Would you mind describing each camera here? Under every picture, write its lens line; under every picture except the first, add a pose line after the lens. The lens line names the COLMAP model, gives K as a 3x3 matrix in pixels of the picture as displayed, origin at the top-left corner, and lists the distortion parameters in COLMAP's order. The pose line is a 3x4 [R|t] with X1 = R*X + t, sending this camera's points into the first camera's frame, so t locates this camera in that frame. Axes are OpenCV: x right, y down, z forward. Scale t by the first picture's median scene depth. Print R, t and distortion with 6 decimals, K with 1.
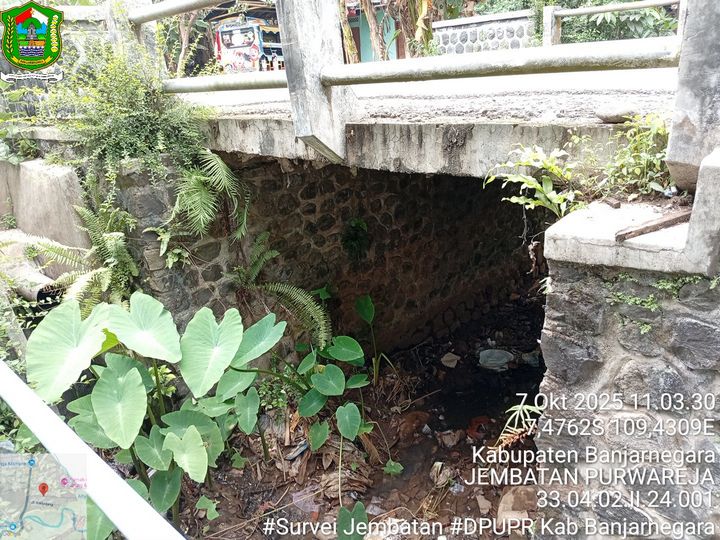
lens RADIAL K [[550.1, 0, 354.2], [0, 550.1, 269.0], [0, 0, 1]] dist [0.087692, -0.180998]
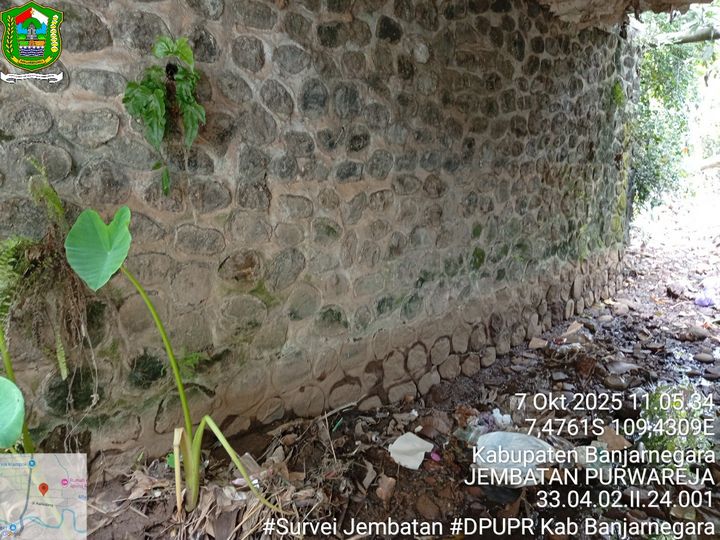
lens RADIAL K [[550.1, 0, 357.3], [0, 550.1, 271.7], [0, 0, 1]] dist [0.087692, -0.180998]
pose [[0.996802, 0.078241, 0.016254, 0.109744], [-0.075219, 0.987328, -0.139734, 0.086209], [-0.026981, 0.138064, 0.990056, 0.525870]]
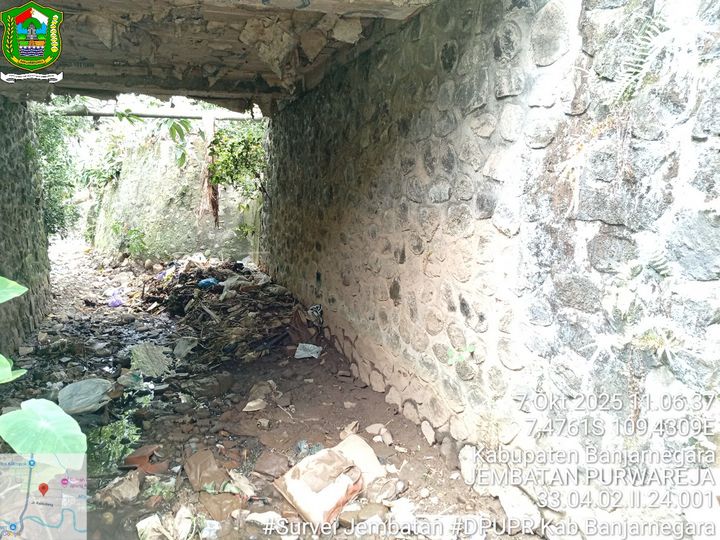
lens RADIAL K [[550.1, 0, 358.2], [0, 550.1, 272.5], [0, 0, 1]] dist [0.087692, -0.180998]
pose [[0.451435, -0.042791, 0.891278, -0.163326], [0.278103, 0.955845, -0.094969, 0.167671], [-0.847859, 0.290740, 0.443402, 0.381676]]
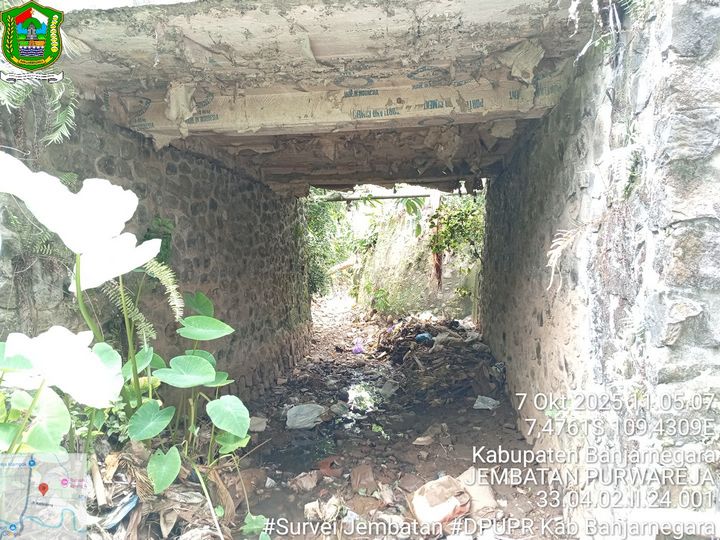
lens RADIAL K [[550.1, 0, 355.8], [0, 550.1, 271.1], [0, 0, 1]] dist [0.087692, -0.180998]
pose [[0.813582, 0.050144, 0.579284, -0.181912], [0.159480, 0.938823, -0.305250, 0.215977], [-0.559151, 0.340730, 0.755813, 0.217082]]
